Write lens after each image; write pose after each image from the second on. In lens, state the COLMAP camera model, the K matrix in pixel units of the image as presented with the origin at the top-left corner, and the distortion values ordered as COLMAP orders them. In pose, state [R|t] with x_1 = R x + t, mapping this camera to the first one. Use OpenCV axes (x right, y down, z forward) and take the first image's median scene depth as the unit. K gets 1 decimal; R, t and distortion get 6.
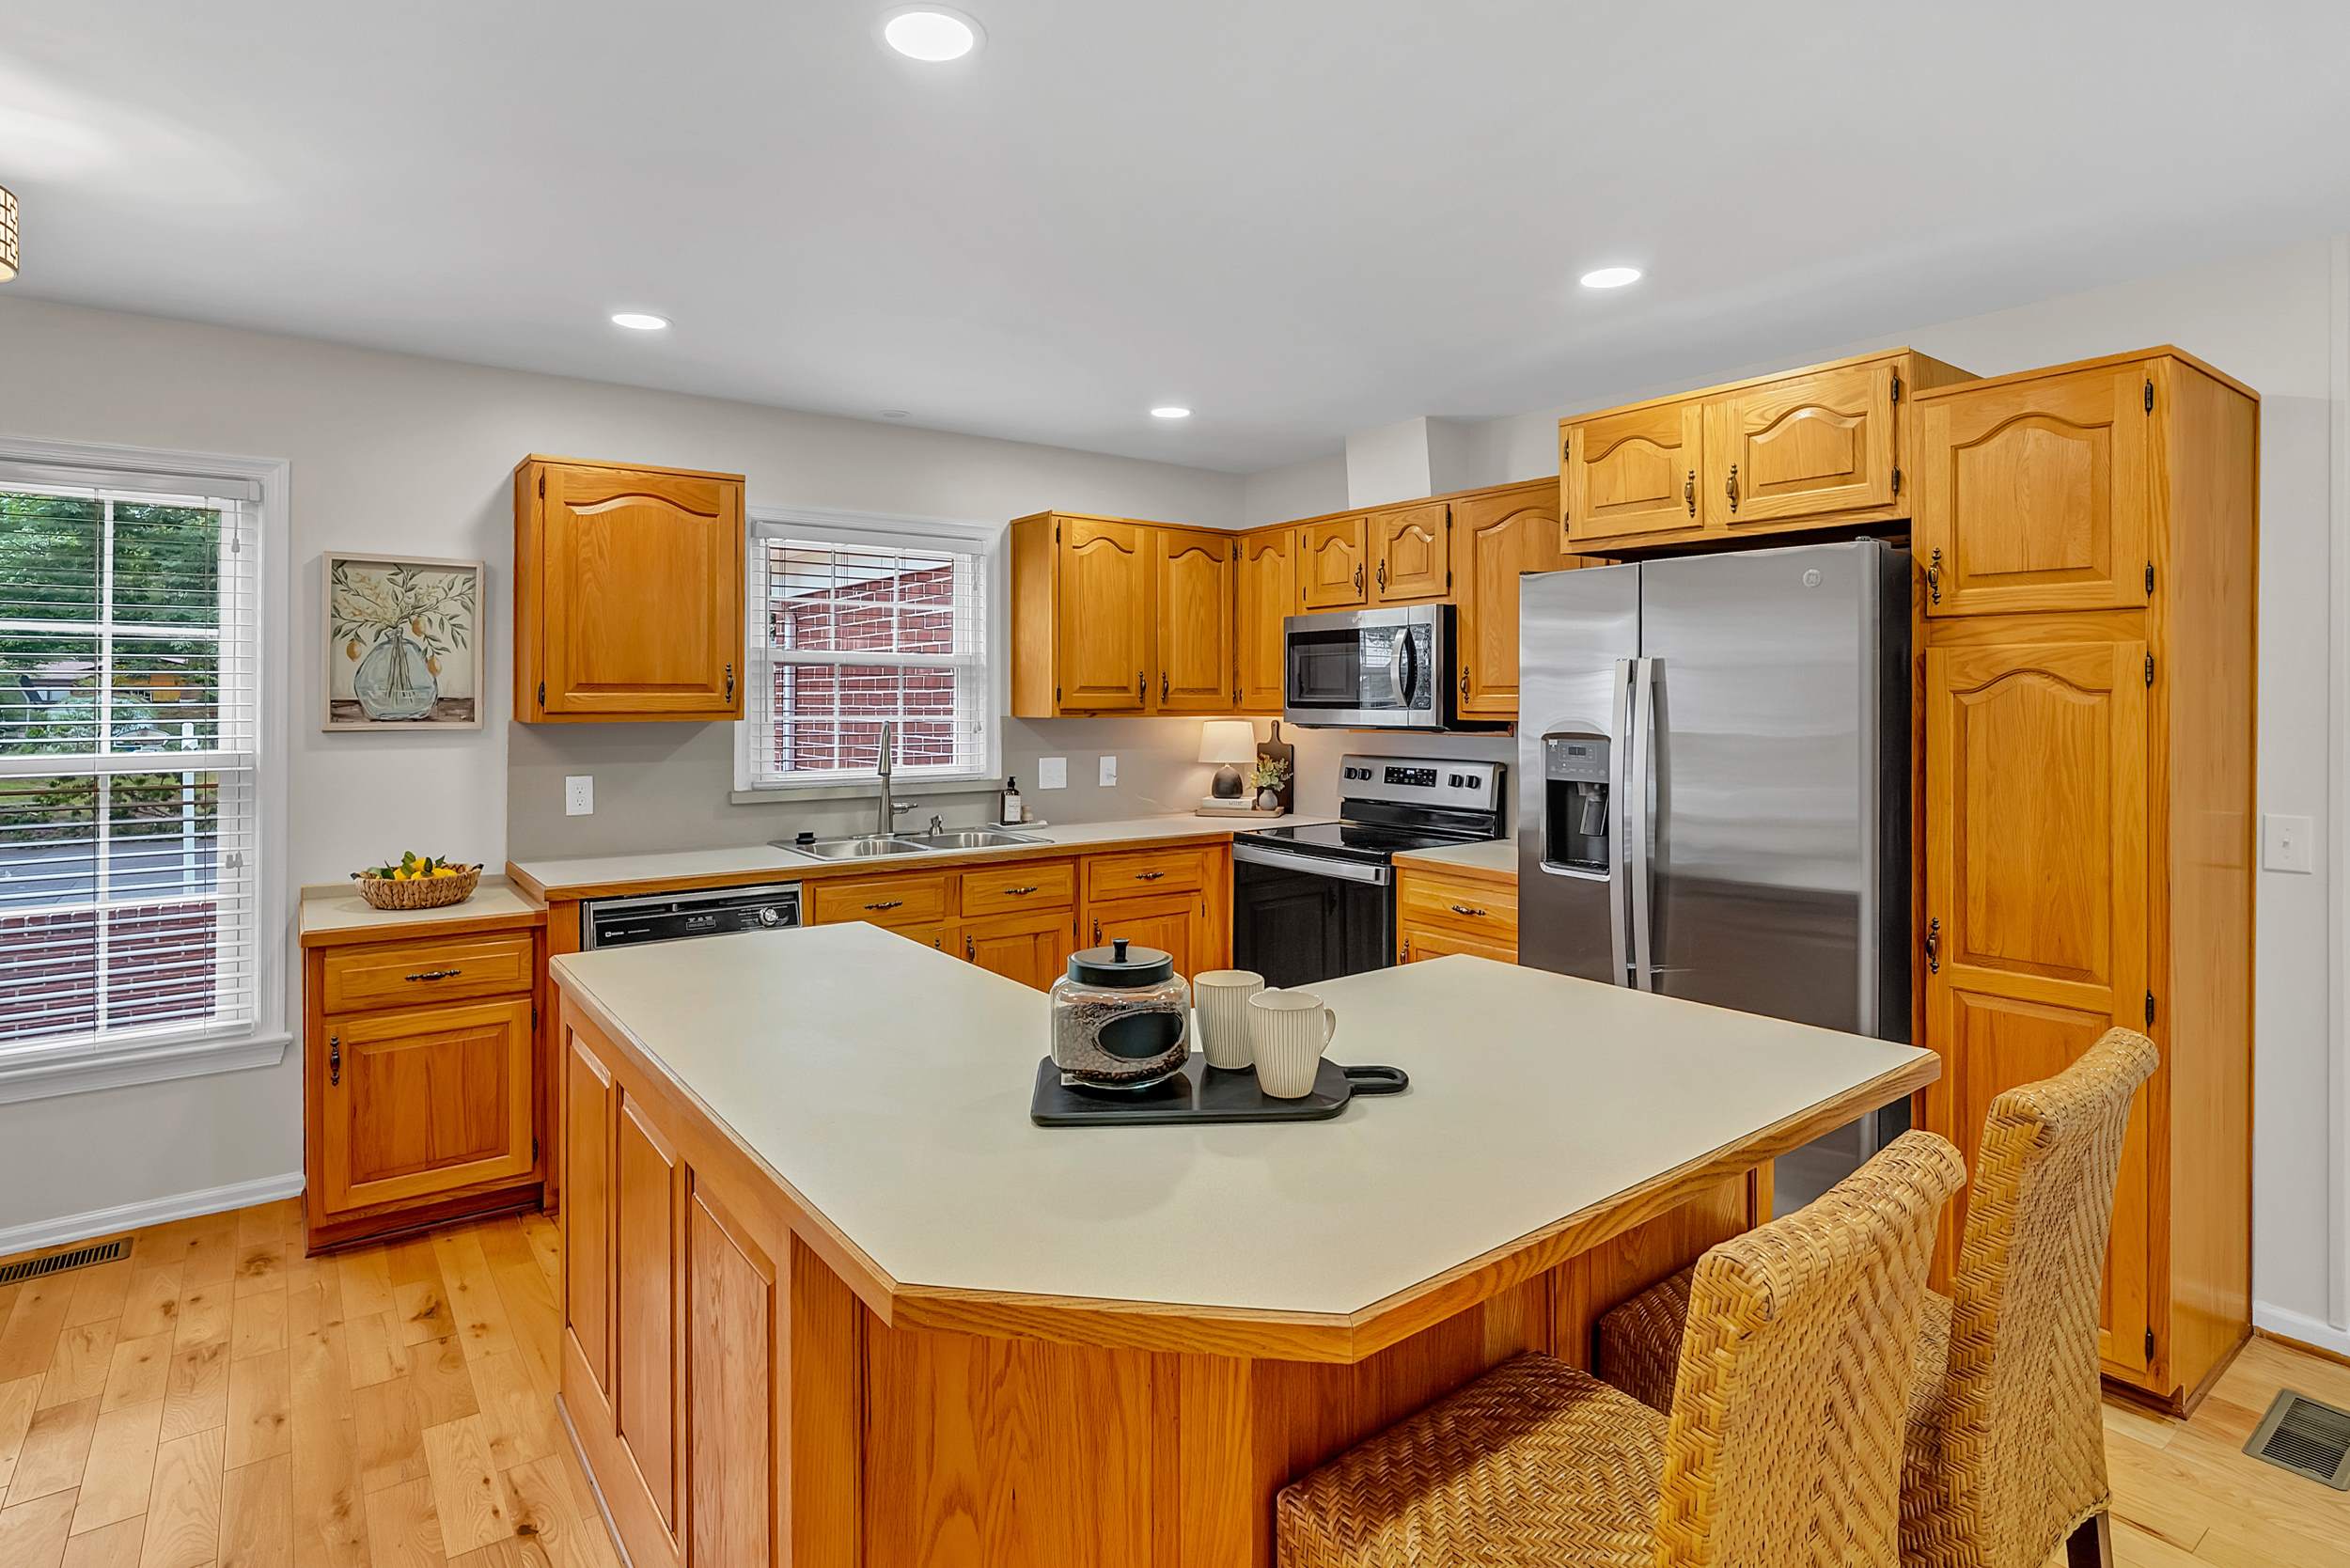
lens RADIAL K [[1200.6, 0, 1139.5], [0, 1200.6, 689.2], [0, 0, 1]] dist [-0.008353, -0.001571]
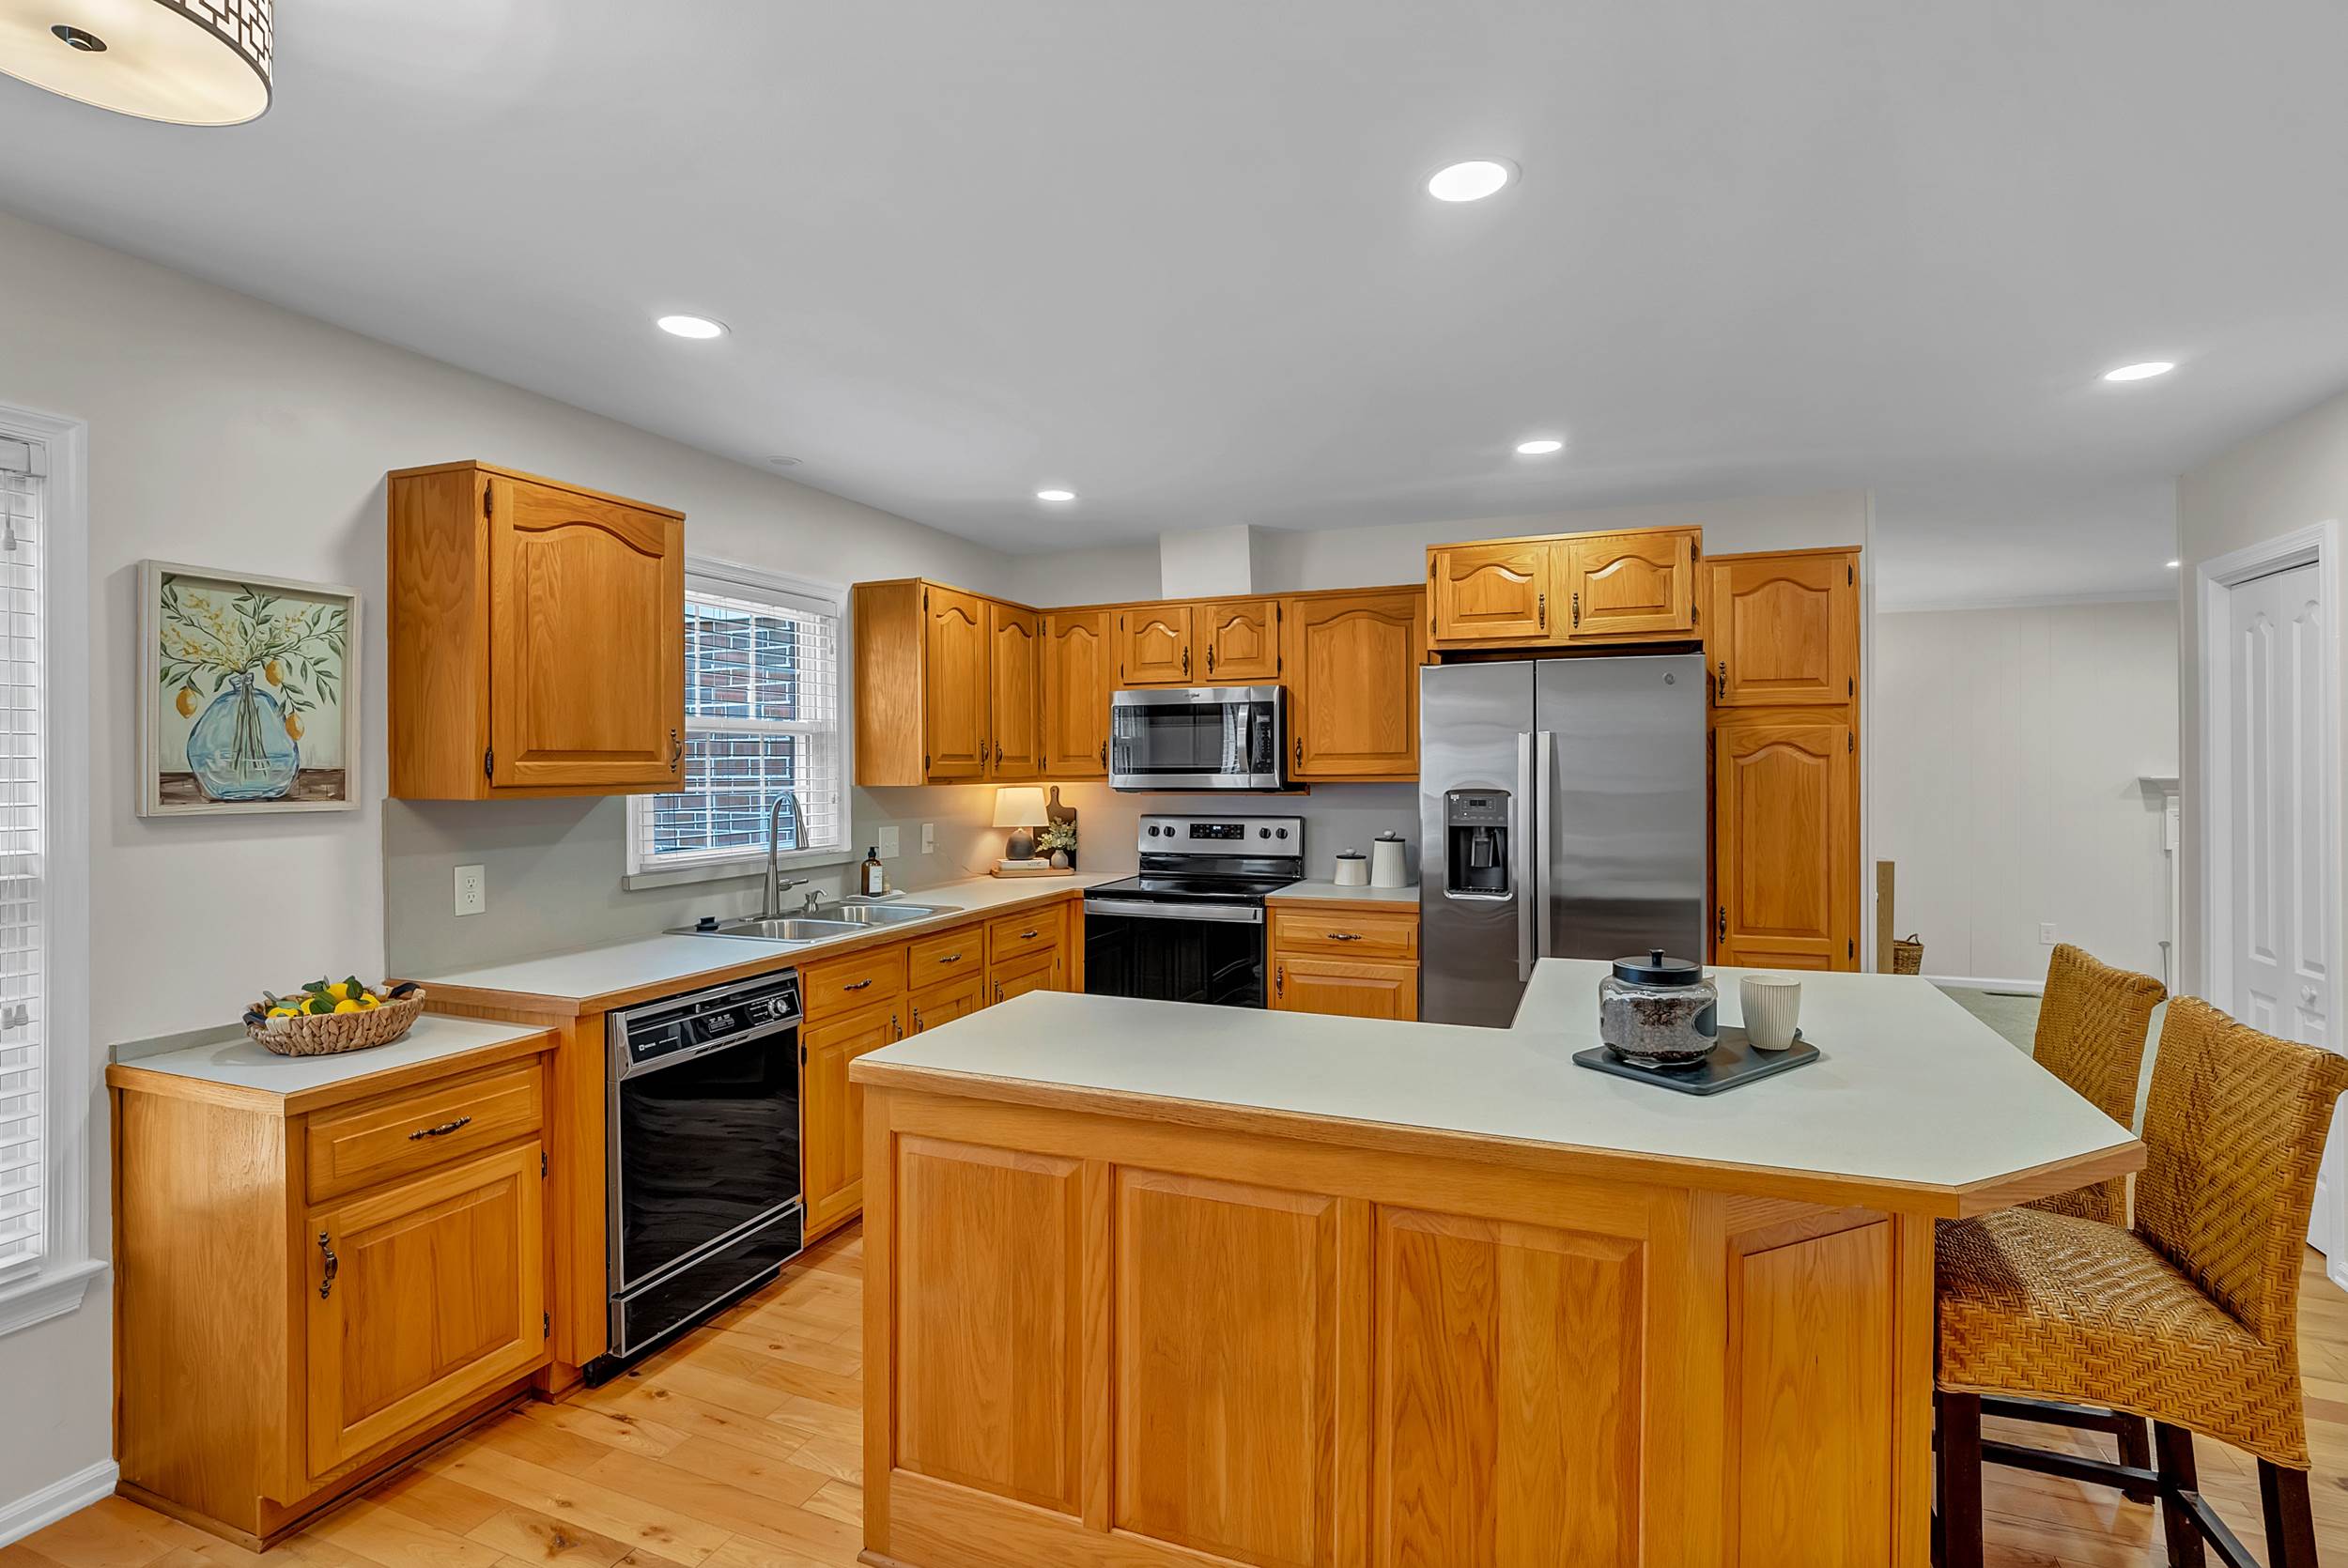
lens RADIAL K [[1133.3, 0, 1169.5], [0, 1133.3, 766.5], [0, 0, 1]] dist [-0.012564, 0.005535]
pose [[0.846910, -0.005978, 0.531703, -0.458929], [0.002445, 0.999970, 0.007349, 0.001588], [-0.531731, -0.004924, 0.846899, 0.109001]]
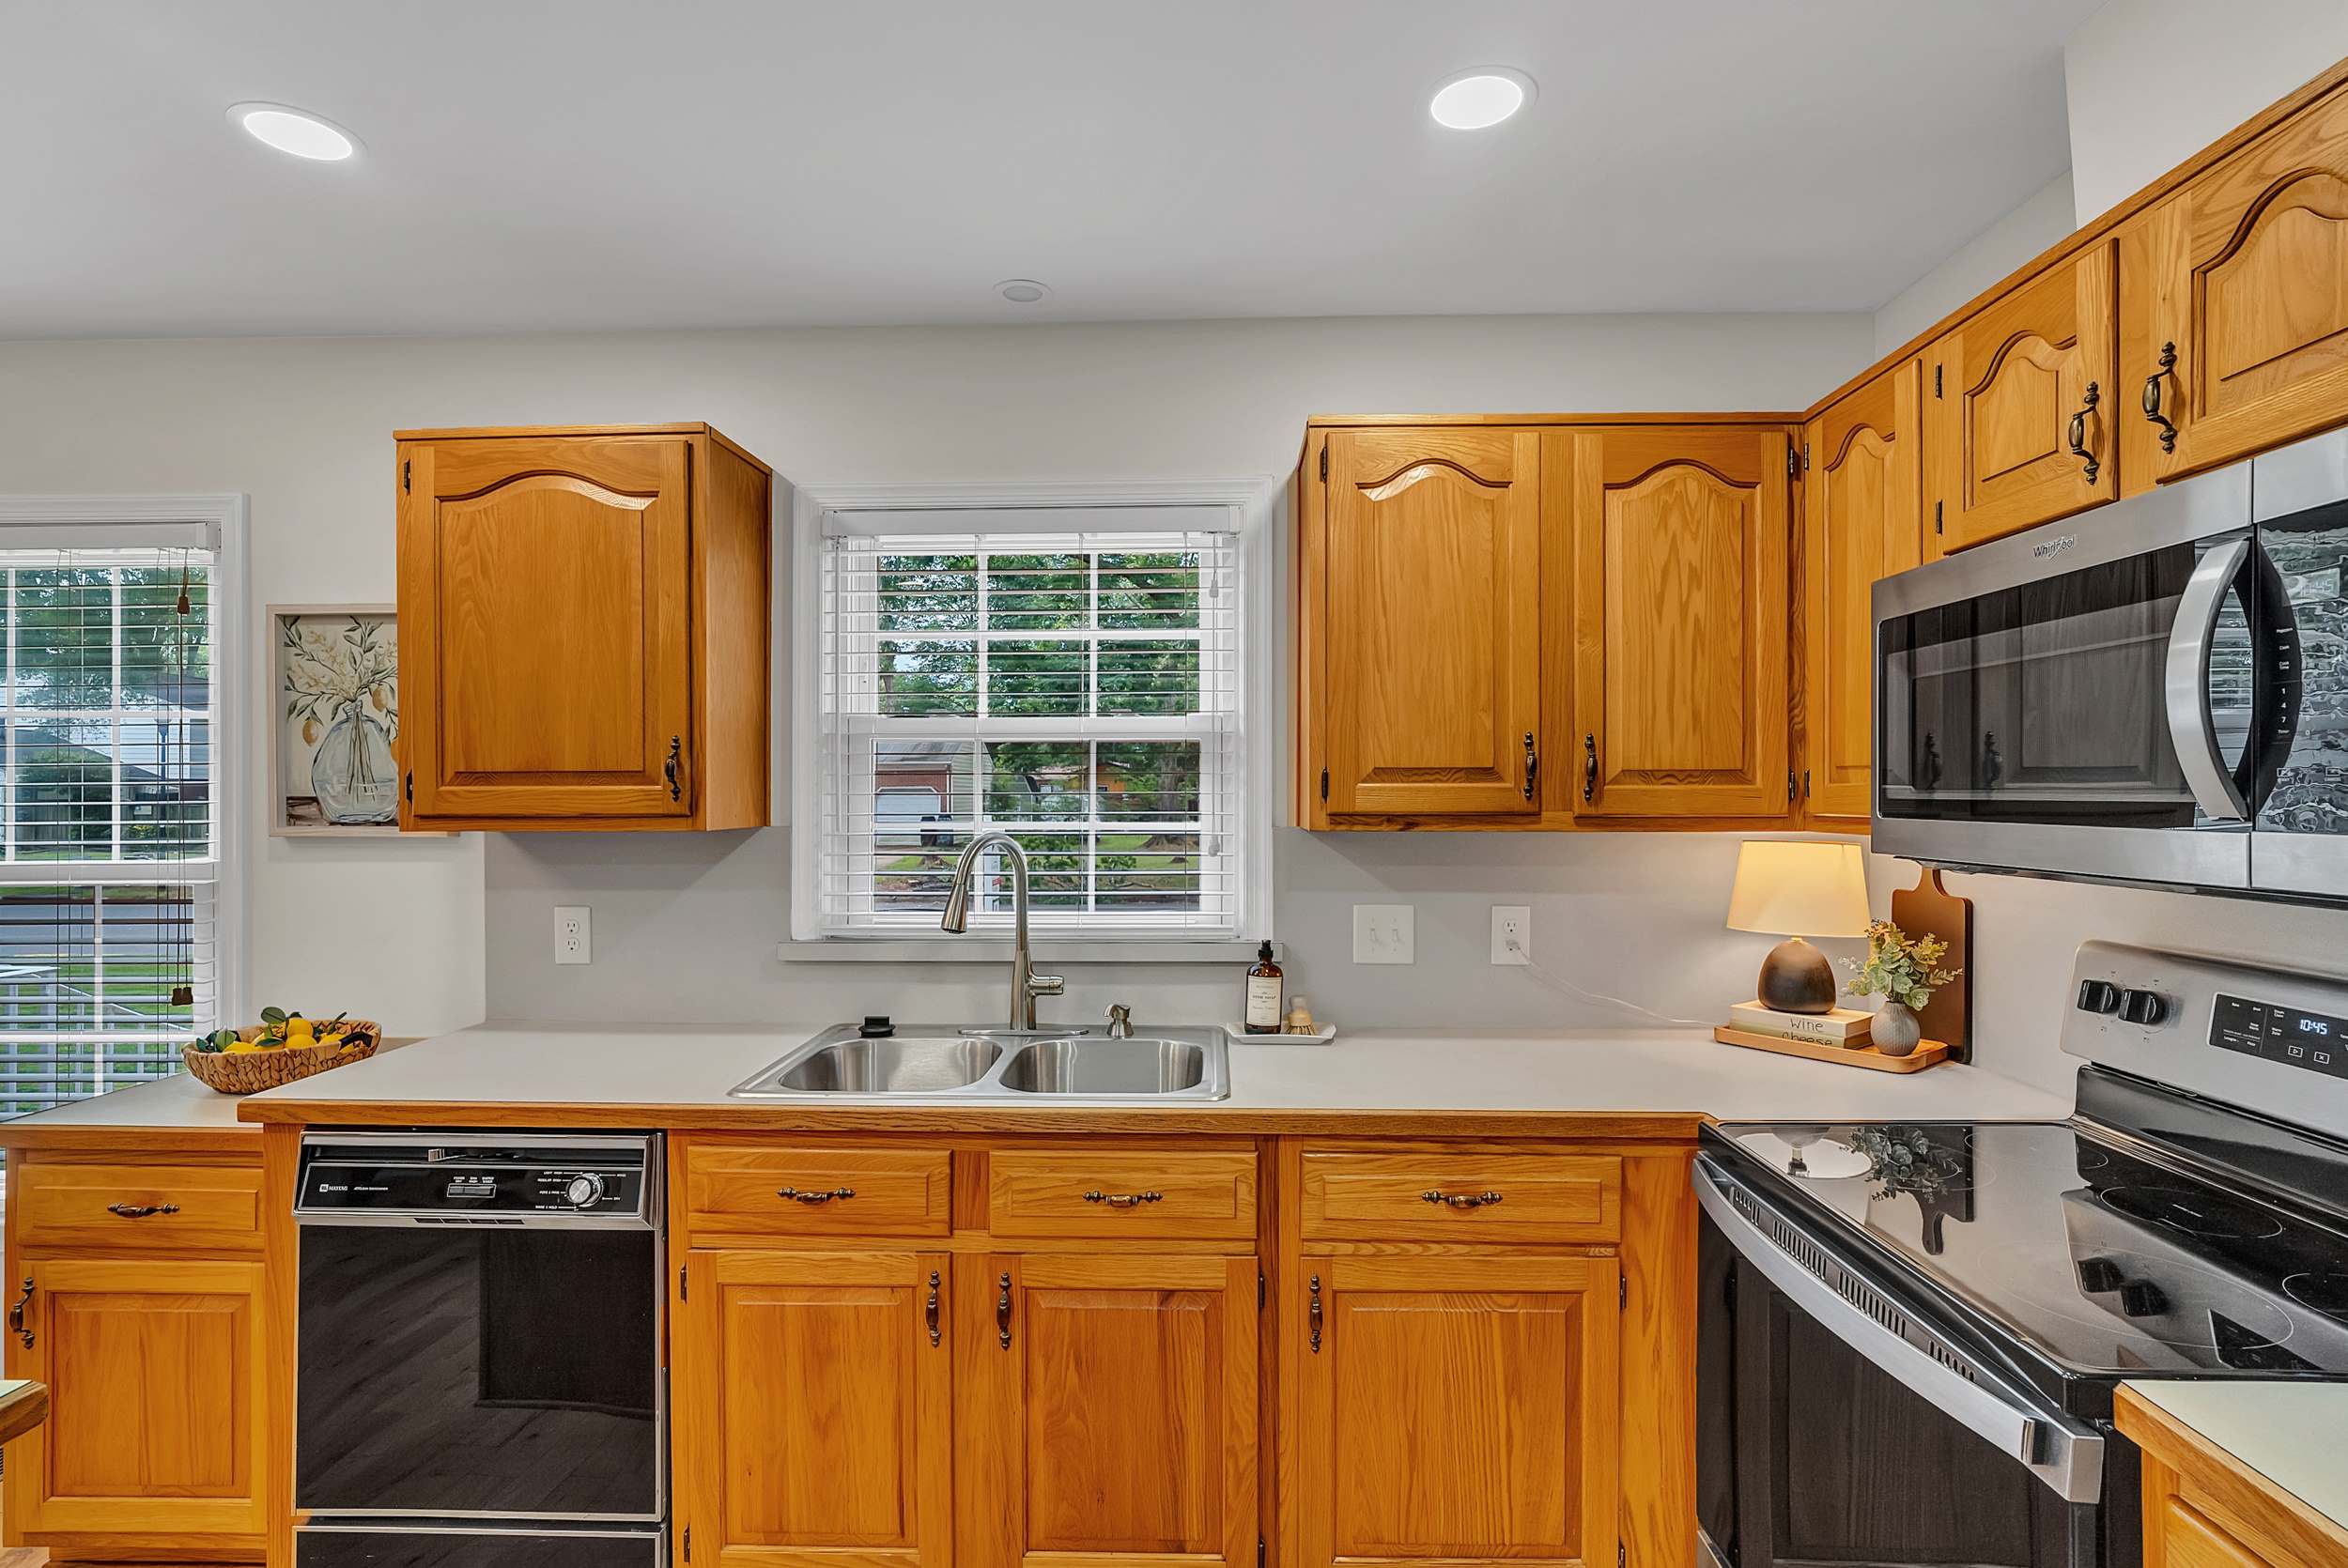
lens RADIAL K [[1133.3, 0, 1181.9], [0, 1133.3, 792.2], [0, 0, 1]] dist [-0.012564, 0.005535]
pose [[0.789459, -0.003455, -0.613793, 0.200953], [0.006324, 0.999977, 0.002505, 0.006746], [0.613771, -0.005859, 0.789463, 0.683707]]
